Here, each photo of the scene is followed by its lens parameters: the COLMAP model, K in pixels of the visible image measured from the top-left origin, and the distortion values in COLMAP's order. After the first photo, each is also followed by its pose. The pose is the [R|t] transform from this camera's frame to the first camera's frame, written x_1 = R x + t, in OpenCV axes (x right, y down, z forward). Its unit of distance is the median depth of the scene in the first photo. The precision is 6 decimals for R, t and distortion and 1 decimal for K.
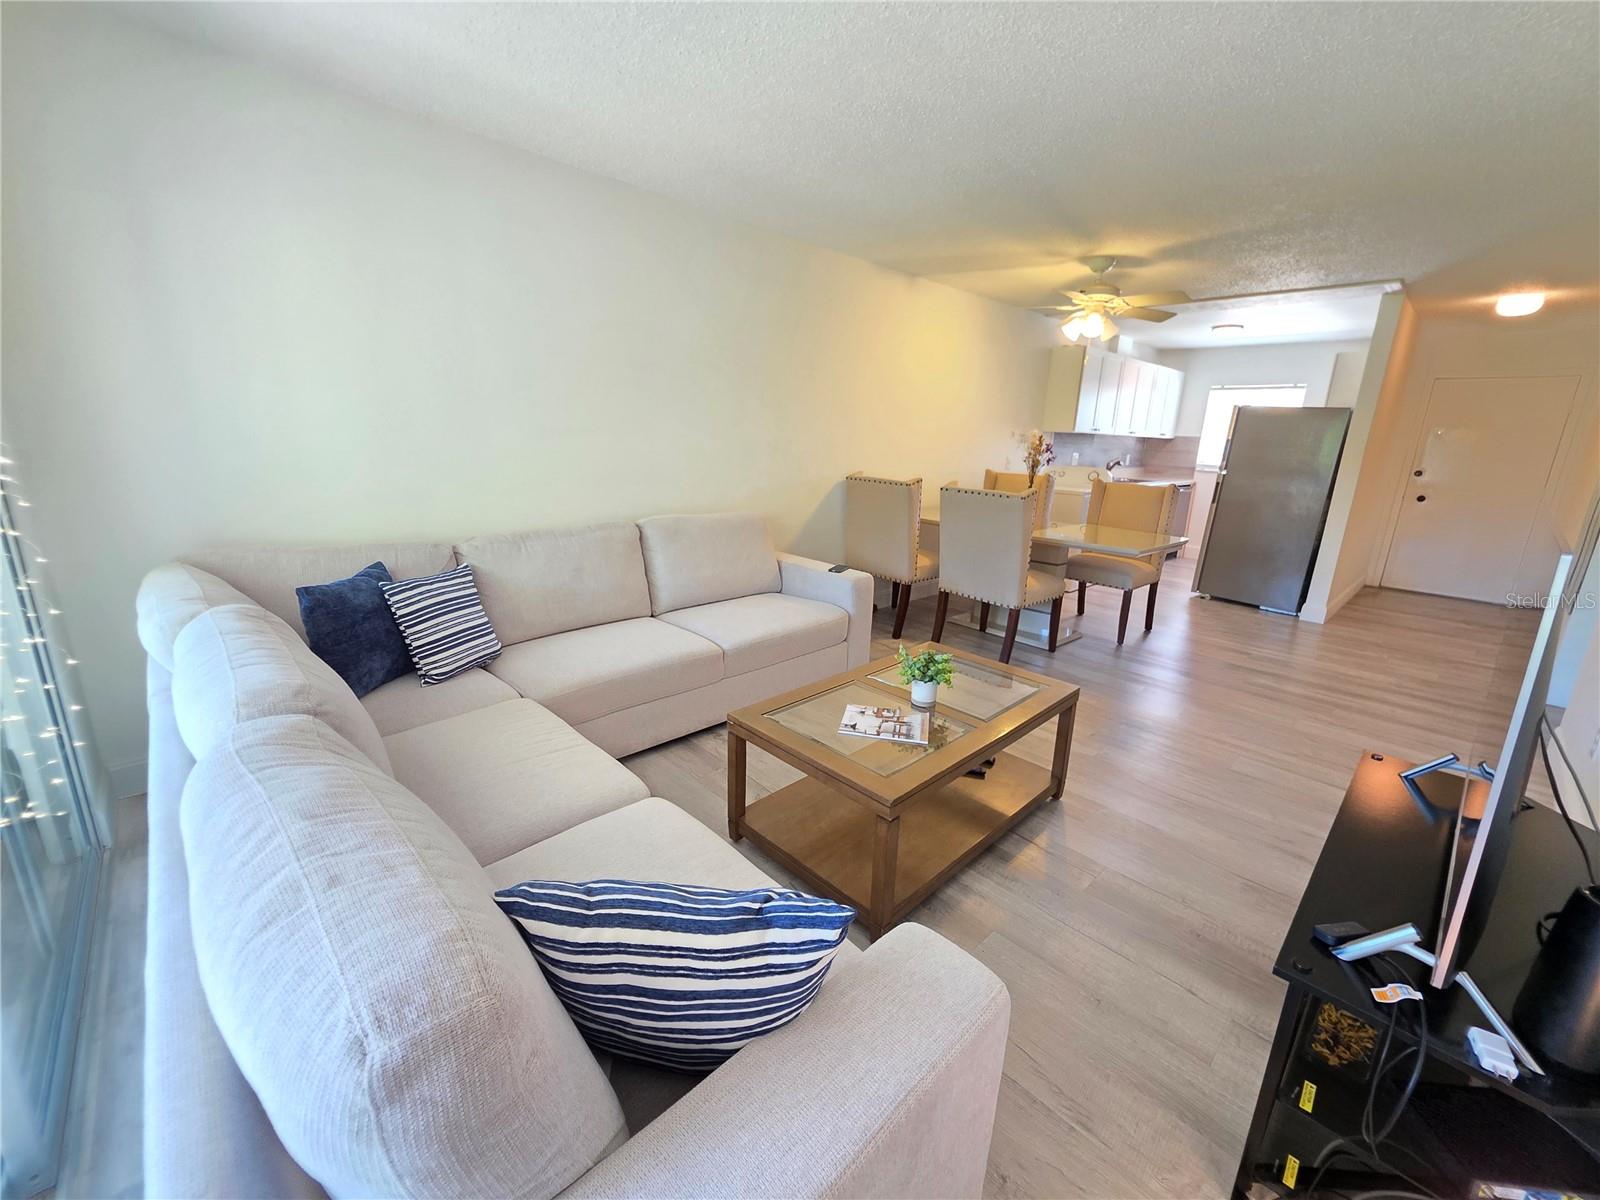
lens RADIAL K [[645.0, 0, 804.3], [0, 645.0, 601.4], [0, 0, 1]] dist [0.000946, -0.000381]
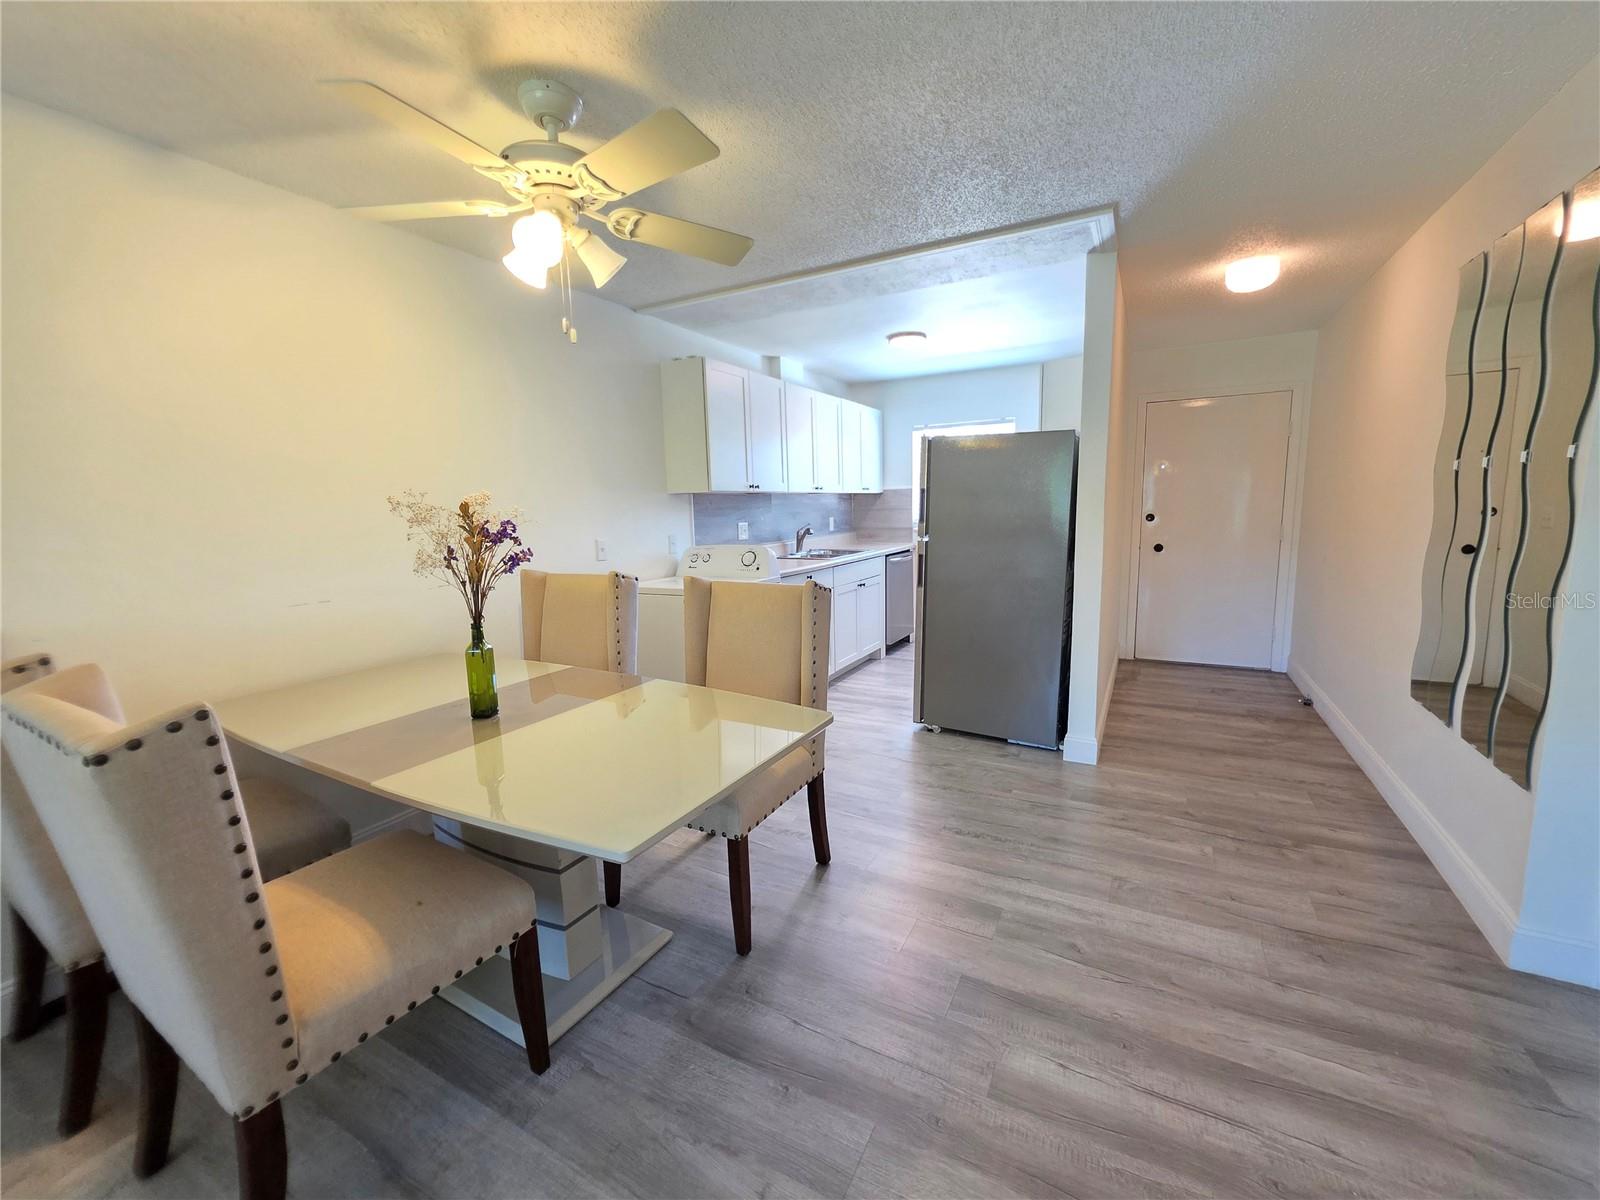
lens RADIAL K [[645.0, 0, 804.2], [0, 645.0, 598.7], [0, 0, 1]] dist [0.000946, -0.000381]
pose [[0.948238, -0.106233, 0.299265, 0.322717], [0.137701, 0.986729, -0.086046, -0.098588], [-0.286152, 0.122802, 0.950282, 0.412364]]
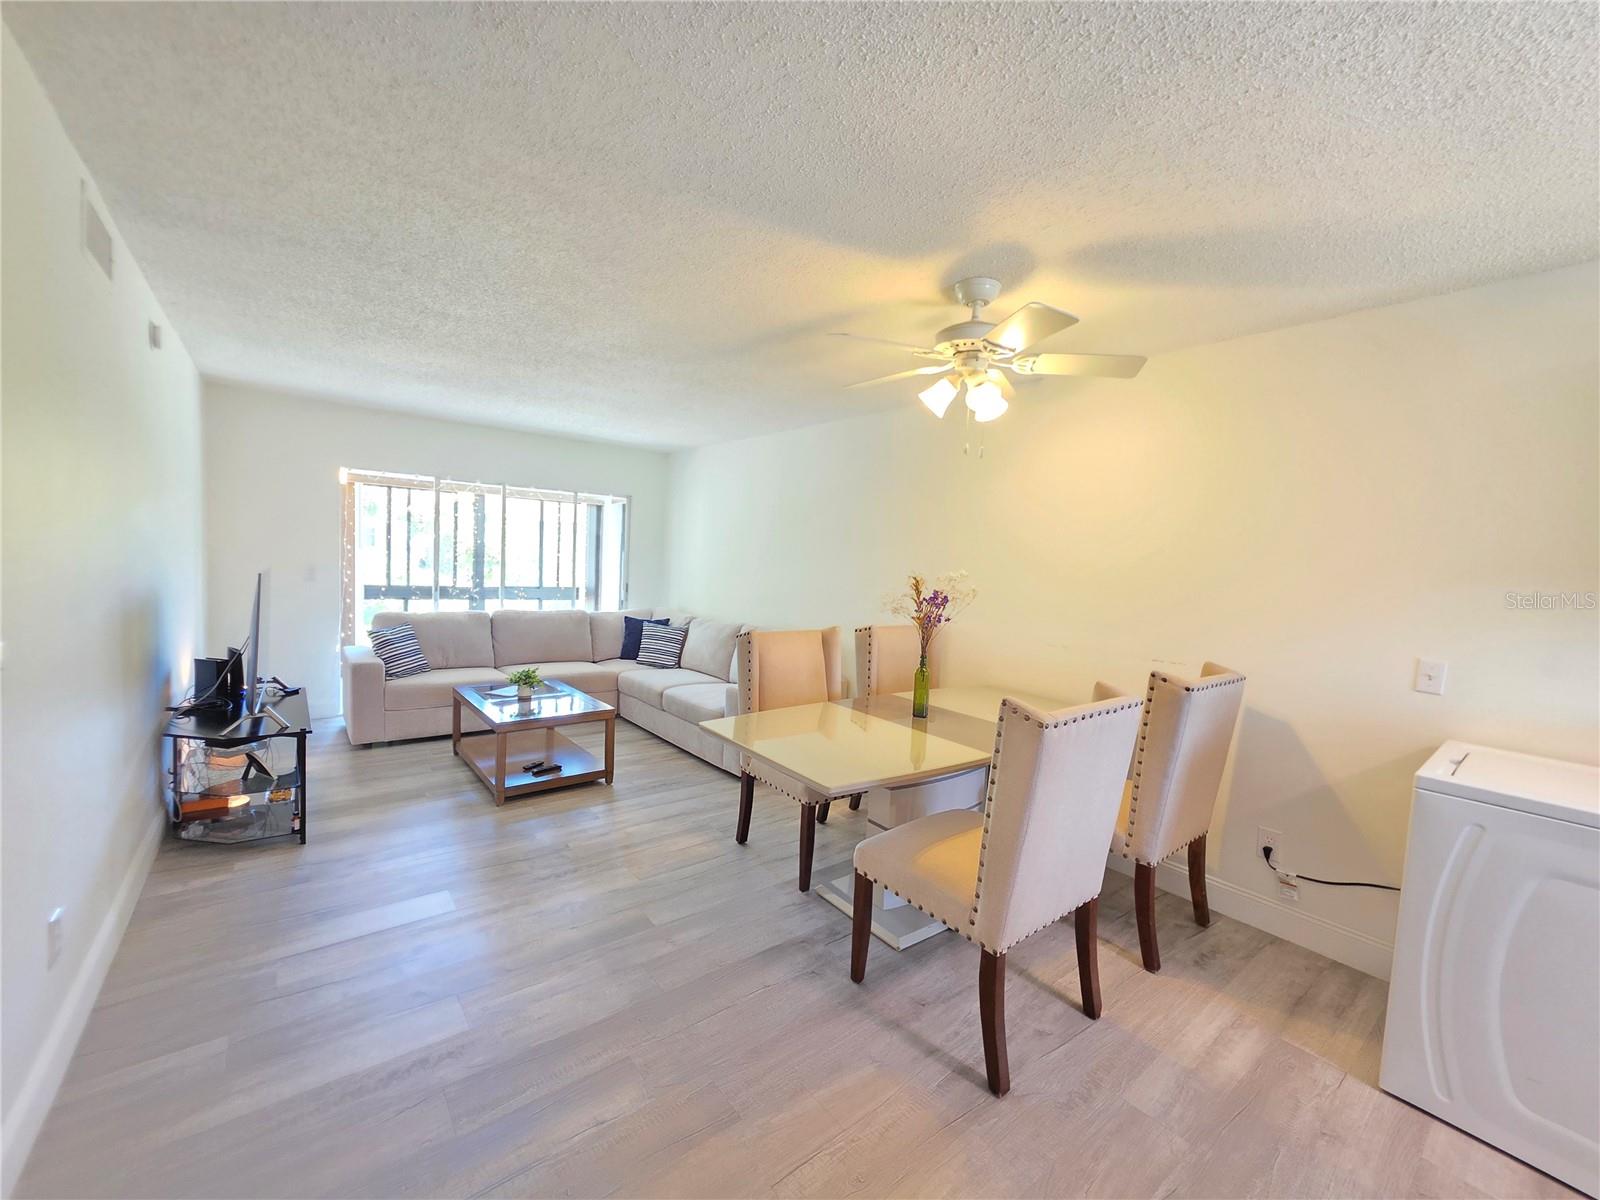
lens RADIAL K [[645.0, 0, 802.9], [0, 645.0, 602.2], [0, 0, 1]] dist [0.000946, -0.000381]
pose [[-0.091266, 0.026636, -0.995470, 0.750331], [-0.302754, 0.951582, 0.053218, -0.171376], [0.948689, 0.306239, -0.078783, 0.697654]]
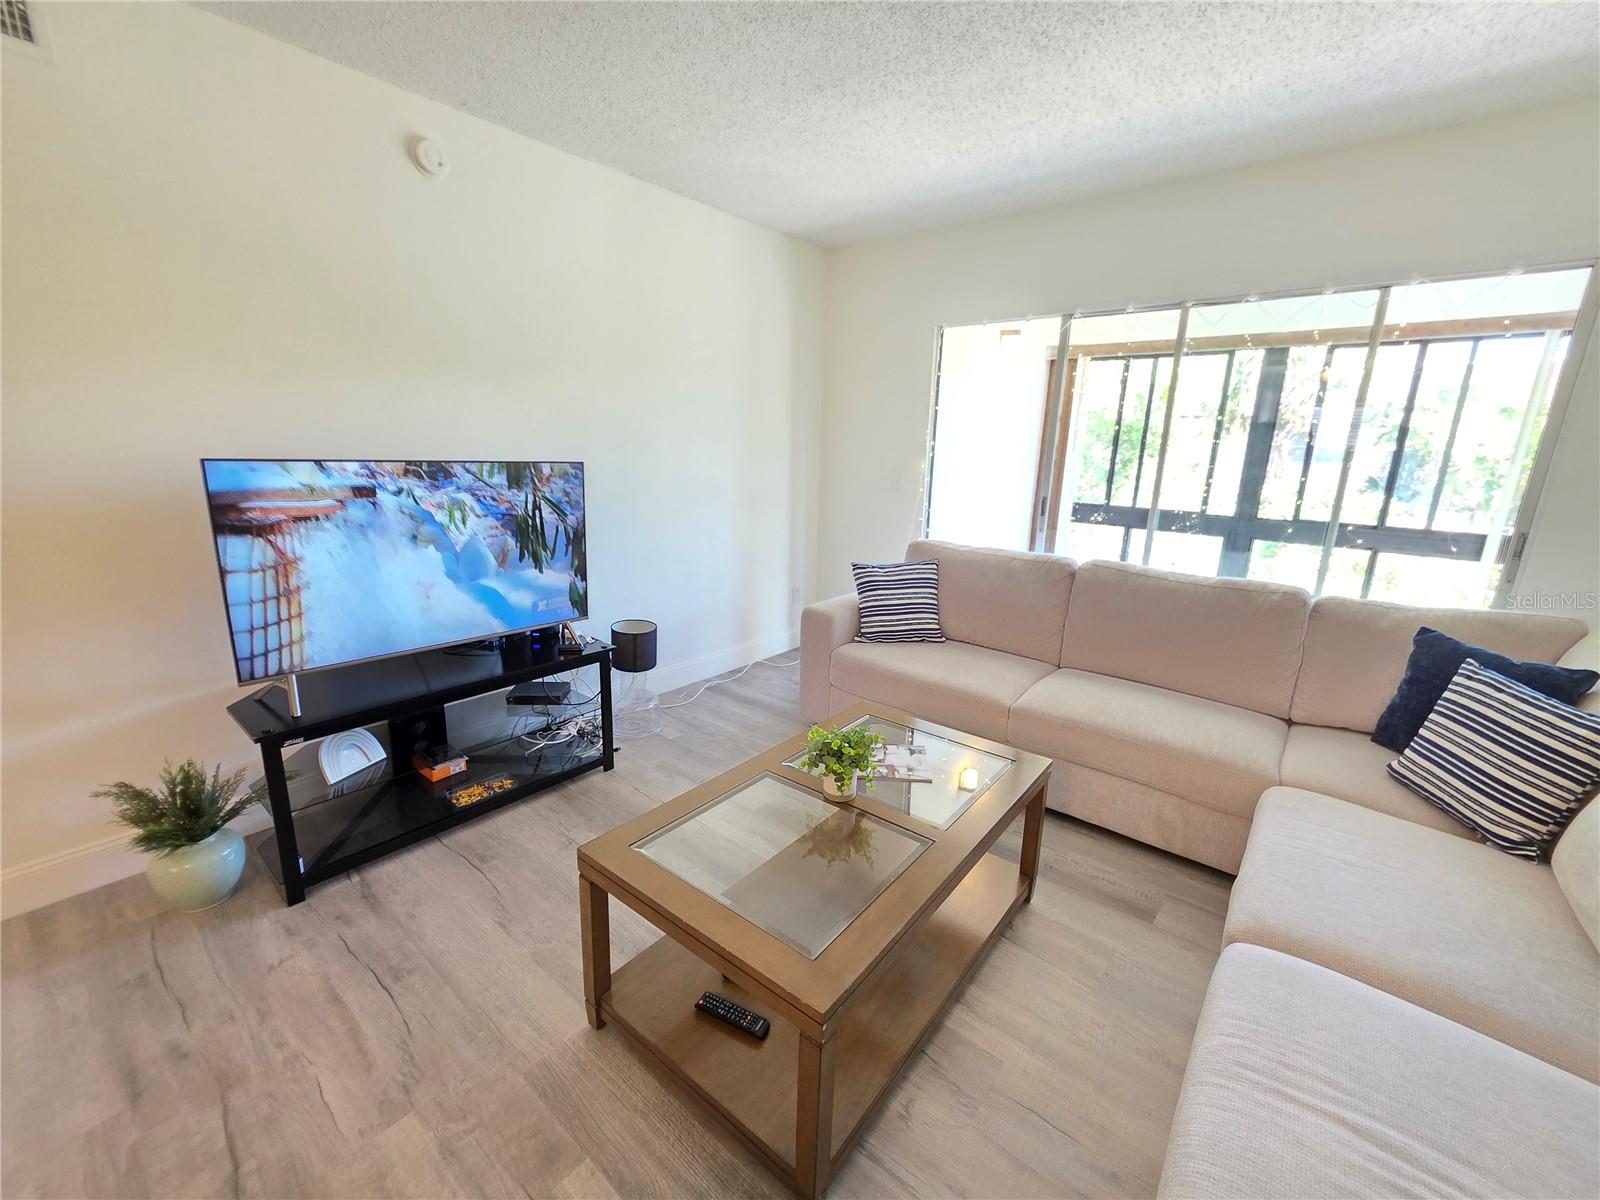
lens RADIAL K [[645.0, 0, 804.4], [0, 645.0, 597.2], [0, 0, 1]] dist [0.000946, -0.000381]
pose [[-0.990848, -0.033338, -0.130798, 0.122935], [-0.091398, 0.878780, 0.468393, -0.157749], [0.099327, 0.476061, -0.873785, 0.619202]]
